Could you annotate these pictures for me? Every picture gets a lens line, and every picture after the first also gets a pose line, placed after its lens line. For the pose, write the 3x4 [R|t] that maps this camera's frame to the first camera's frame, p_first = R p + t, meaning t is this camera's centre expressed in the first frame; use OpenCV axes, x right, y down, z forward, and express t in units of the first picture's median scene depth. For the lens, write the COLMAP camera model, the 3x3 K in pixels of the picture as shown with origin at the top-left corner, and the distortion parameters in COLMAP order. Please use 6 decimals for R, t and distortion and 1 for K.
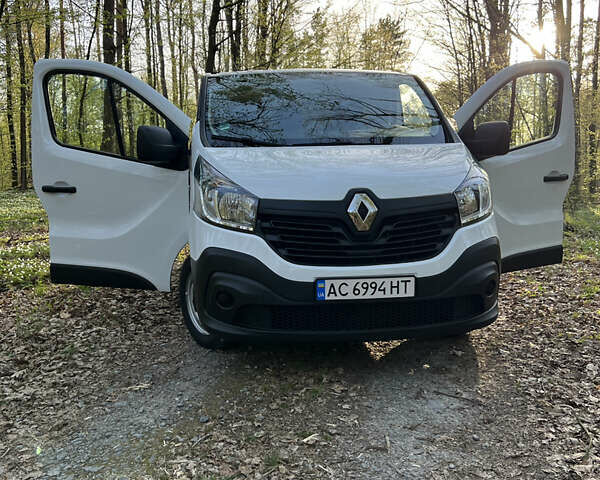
lens RADIAL K [[634.2, 0, 309.0], [0, 634.2, 240.6], [0, 0, 1]] dist [0.083499, -0.018150]
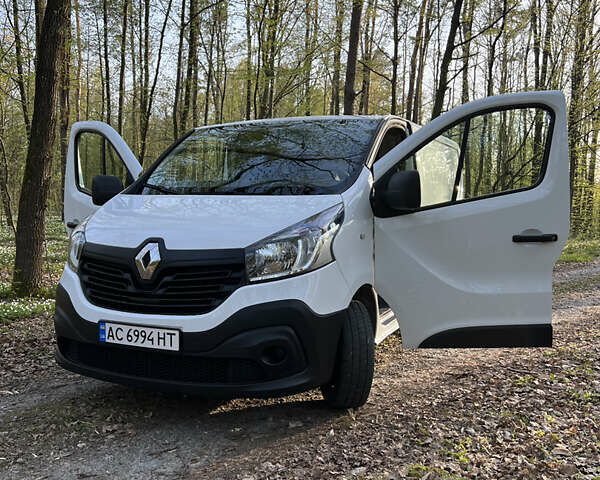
lens RADIAL K [[644.8, 0, 300.0], [0, 644.8, 240.0], [0, 0, 1]] dist [0.115599, 0.006892]
pose [[0.845667, 0.058114, -0.530537, 0.846239], [-0.086927, 0.995778, -0.029484, -0.068922], [0.526584, 0.071052, 0.847149, 0.242688]]
